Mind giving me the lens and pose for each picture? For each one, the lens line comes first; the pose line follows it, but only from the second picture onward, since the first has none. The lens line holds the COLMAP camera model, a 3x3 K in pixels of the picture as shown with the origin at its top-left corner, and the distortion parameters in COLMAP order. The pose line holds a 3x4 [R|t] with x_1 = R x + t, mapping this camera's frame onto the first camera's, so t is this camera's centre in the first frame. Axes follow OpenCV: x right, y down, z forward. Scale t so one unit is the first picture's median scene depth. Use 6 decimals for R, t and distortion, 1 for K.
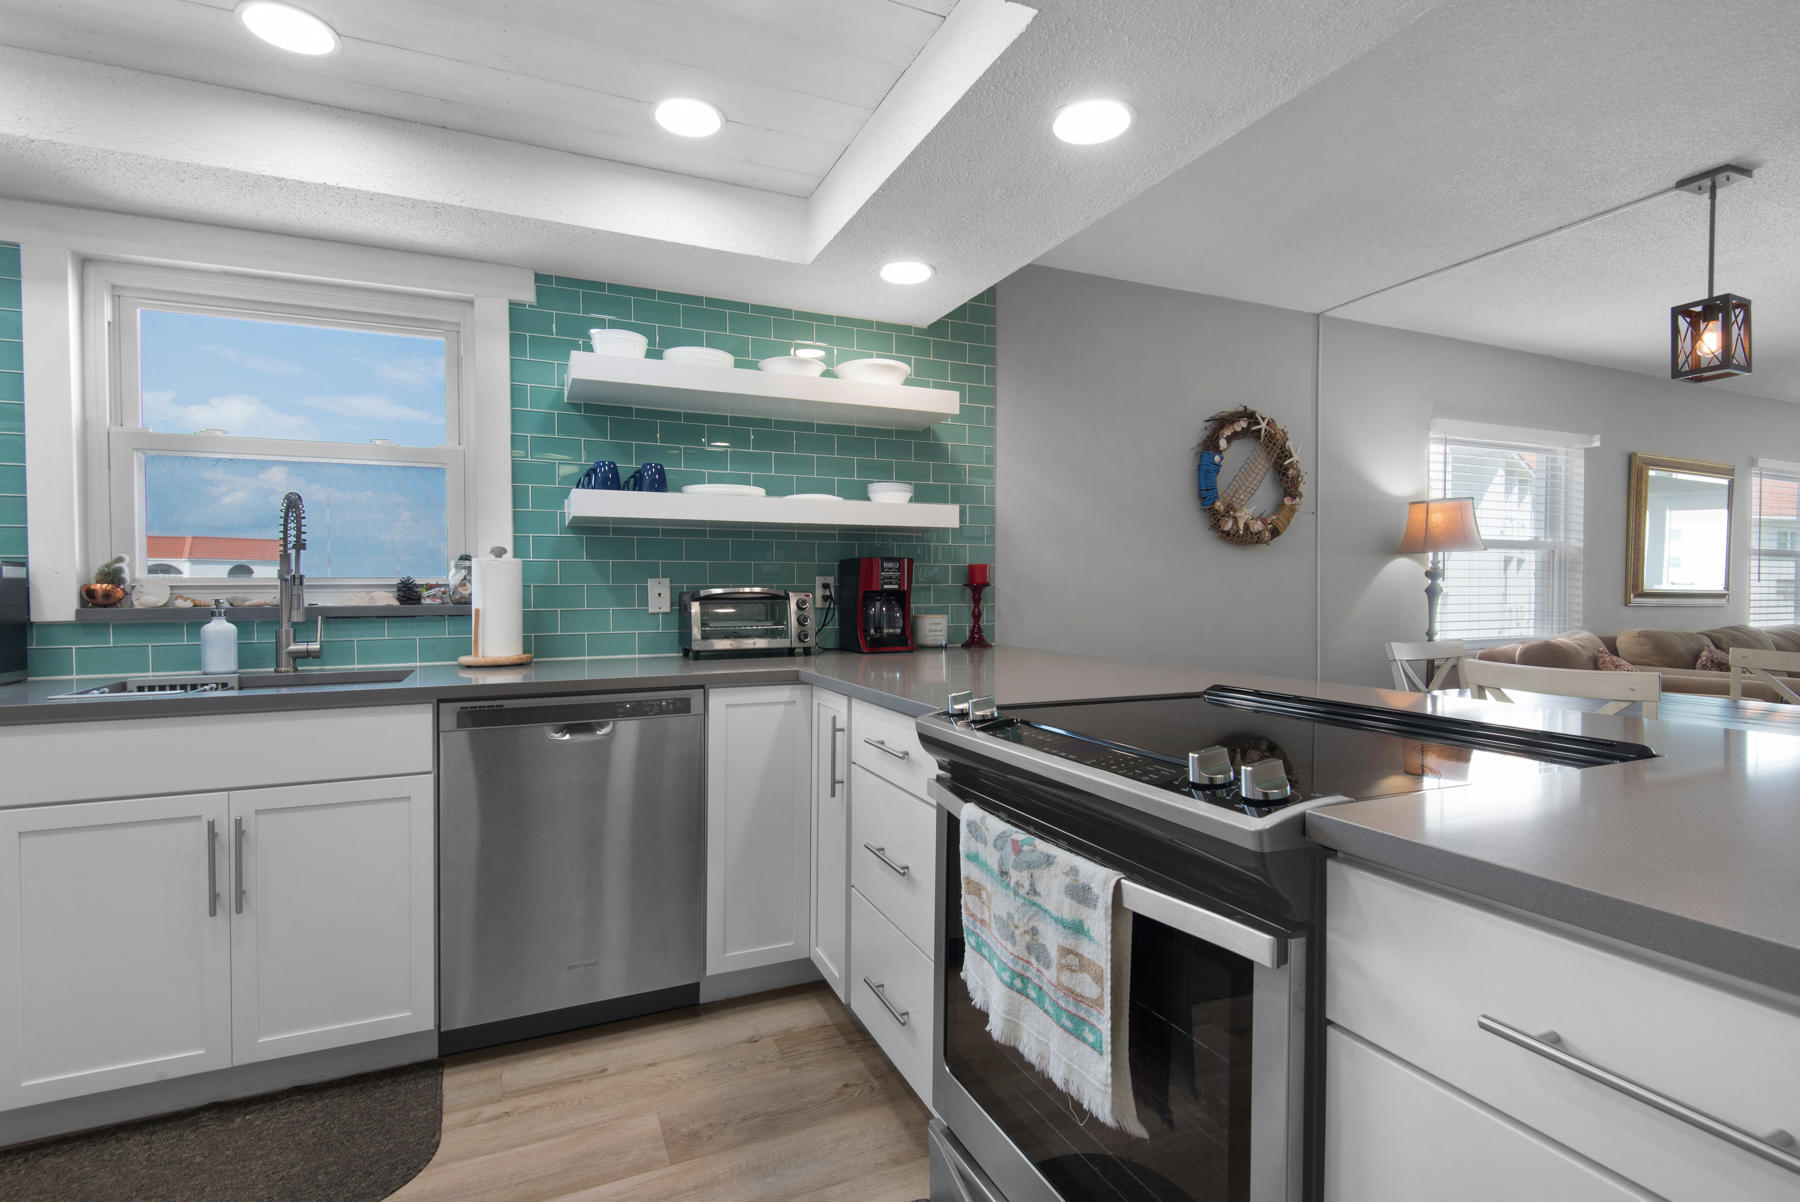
lens RADIAL K [[822.6, 0, 902.7], [0, 822.6, 589.3], [0, 0, 1]] dist [0.009896, -0.006099]
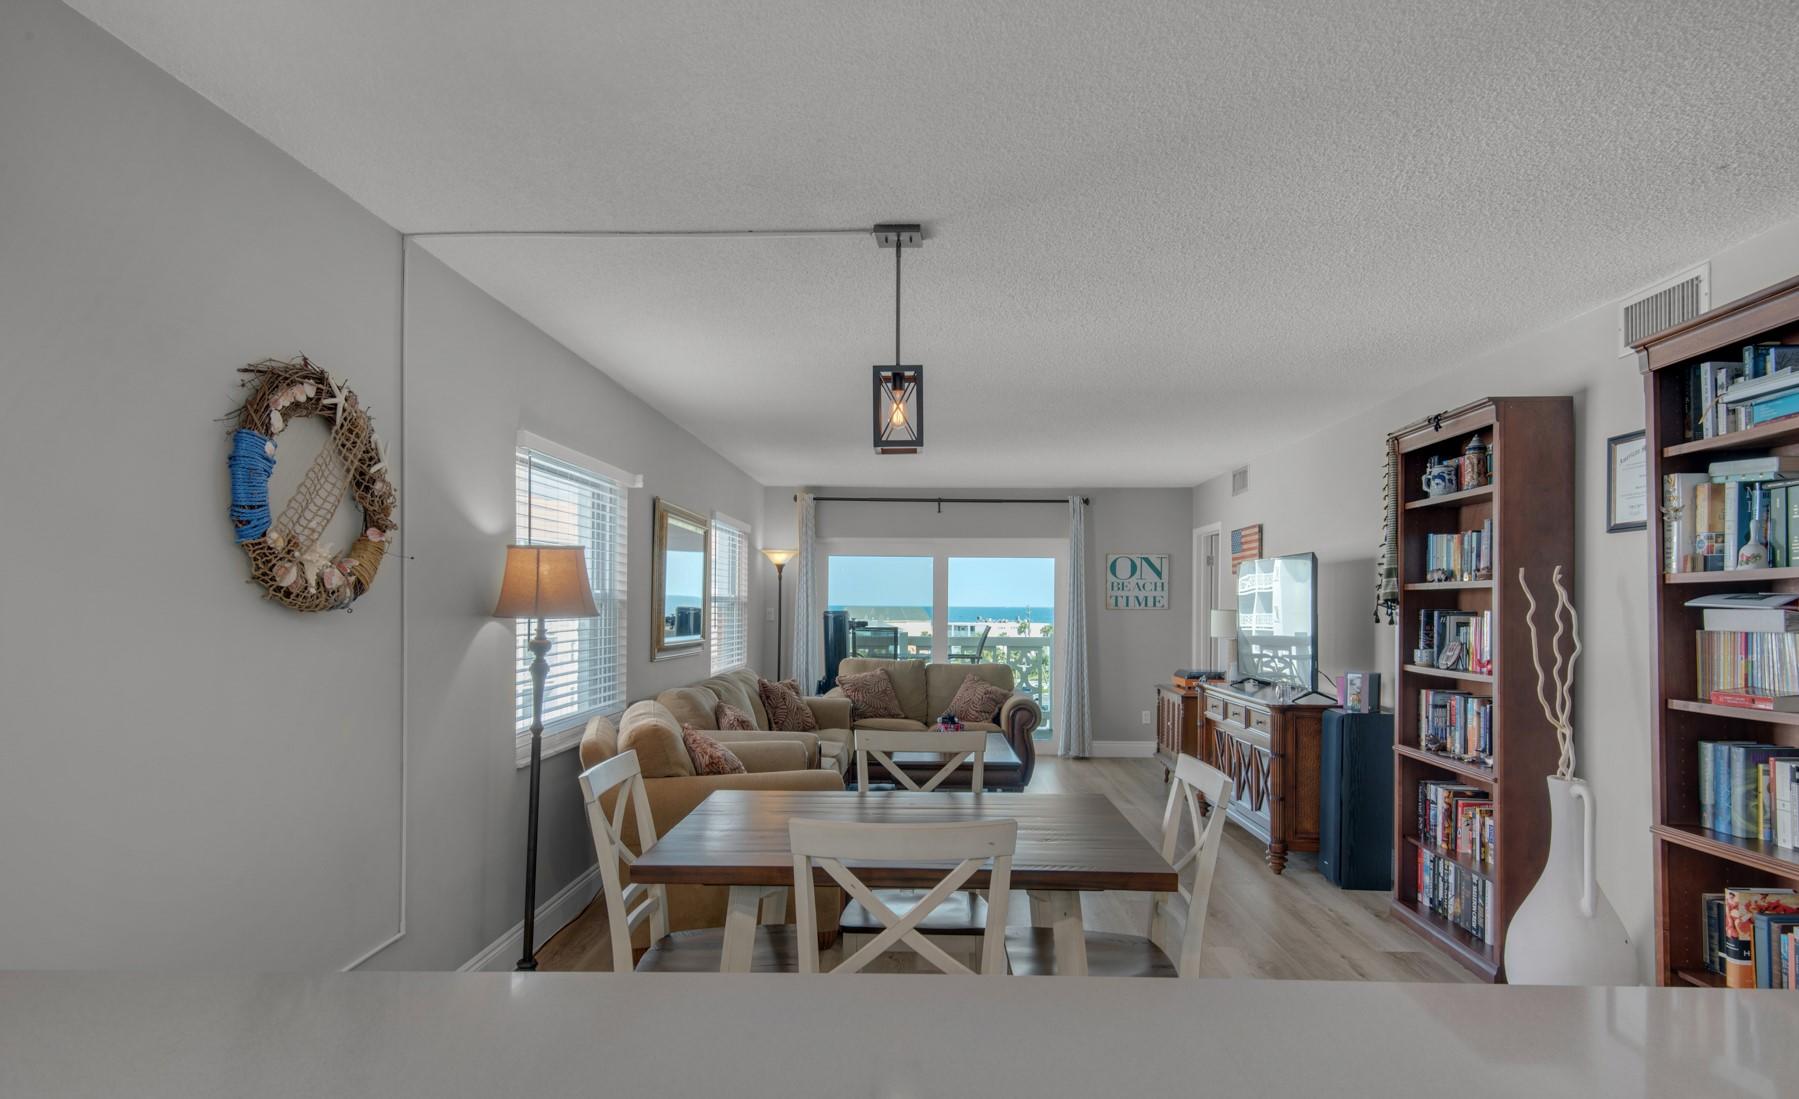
lens RADIAL K [[1004.0, 0, 896.3], [0, 1004.0, 617.6], [0, 0, 1]] dist [0.003747, -0.003021]
pose [[0.449855, -0.004225, 0.893092, -0.013968], [-0.008211, 0.999927, 0.008866, -0.089313], [-0.893064, -0.011322, 0.449788, 0.529441]]
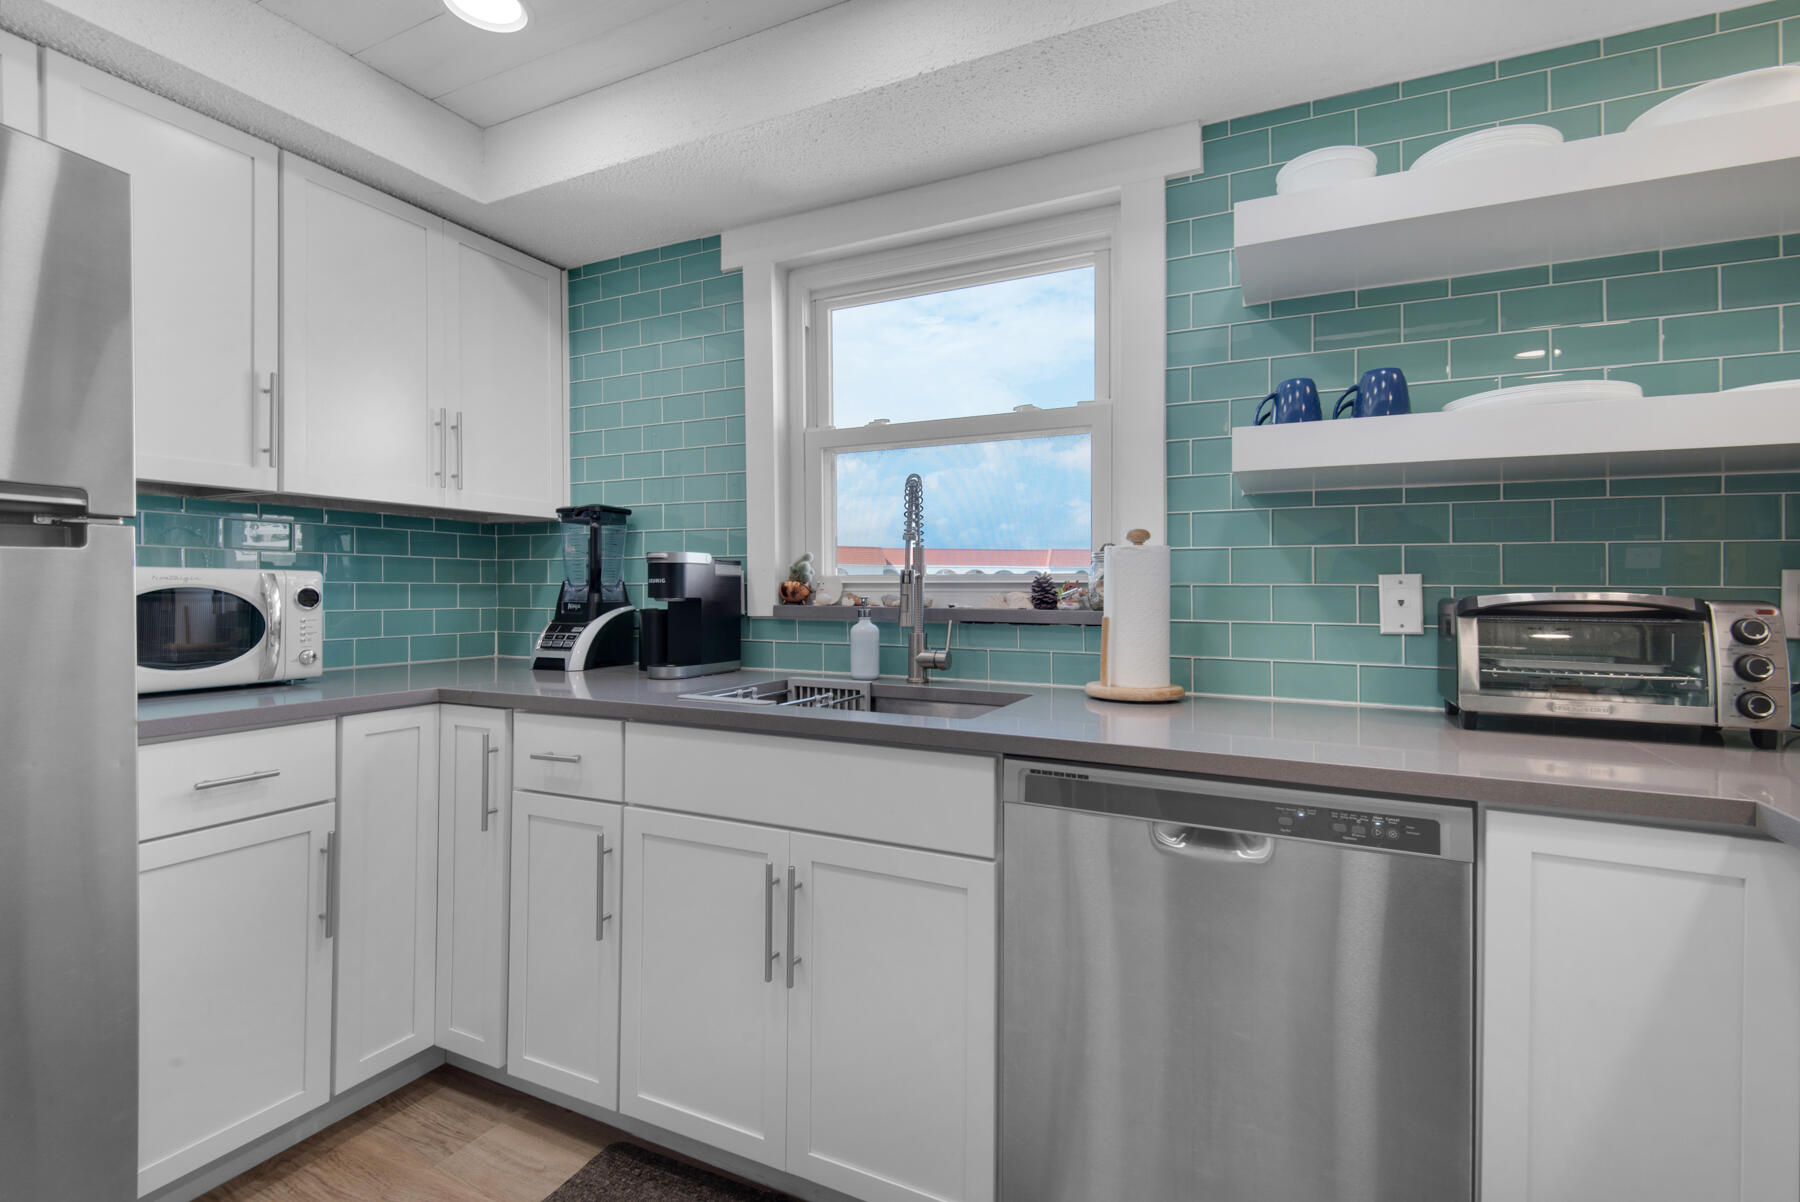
lens RADIAL K [[822.6, 0, 911.0], [0, 822.6, 590.4], [0, 0, 1]] dist [0.009896, -0.006099]
pose [[0.640172, 0.009293, -0.768176, -0.074409], [-0.011632, 0.999929, 0.002402, 0.000588], [0.768144, 0.007398, 0.640235, 0.387414]]
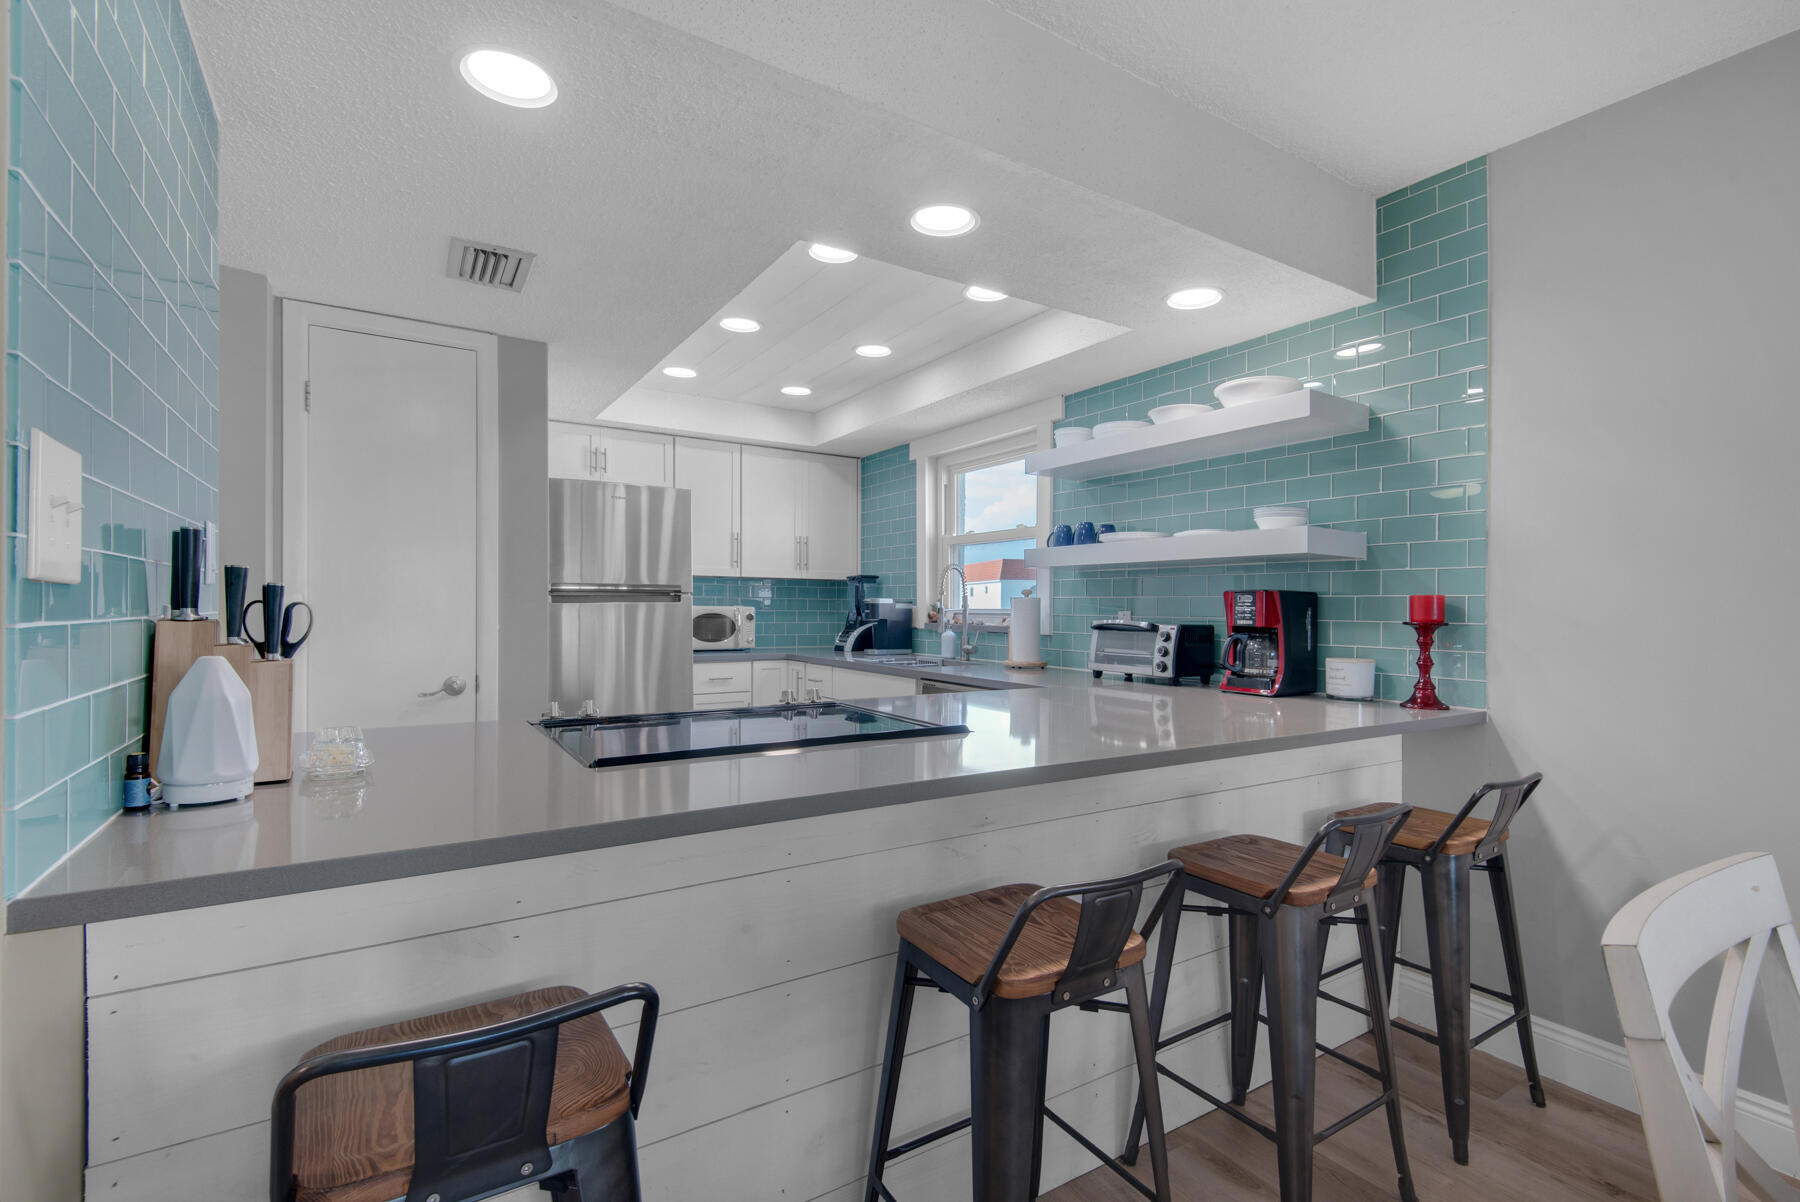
lens RADIAL K [[822.6, 0, 911.7], [0, 822.6, 613.3], [0, 0, 1]] dist [0.009896, -0.006099]
pose [[0.136506, 0.011673, -0.990571, 0.941295], [-0.015512, 0.999833, 0.009644, -0.017987], [0.990518, 0.014050, 0.136664, 0.557053]]
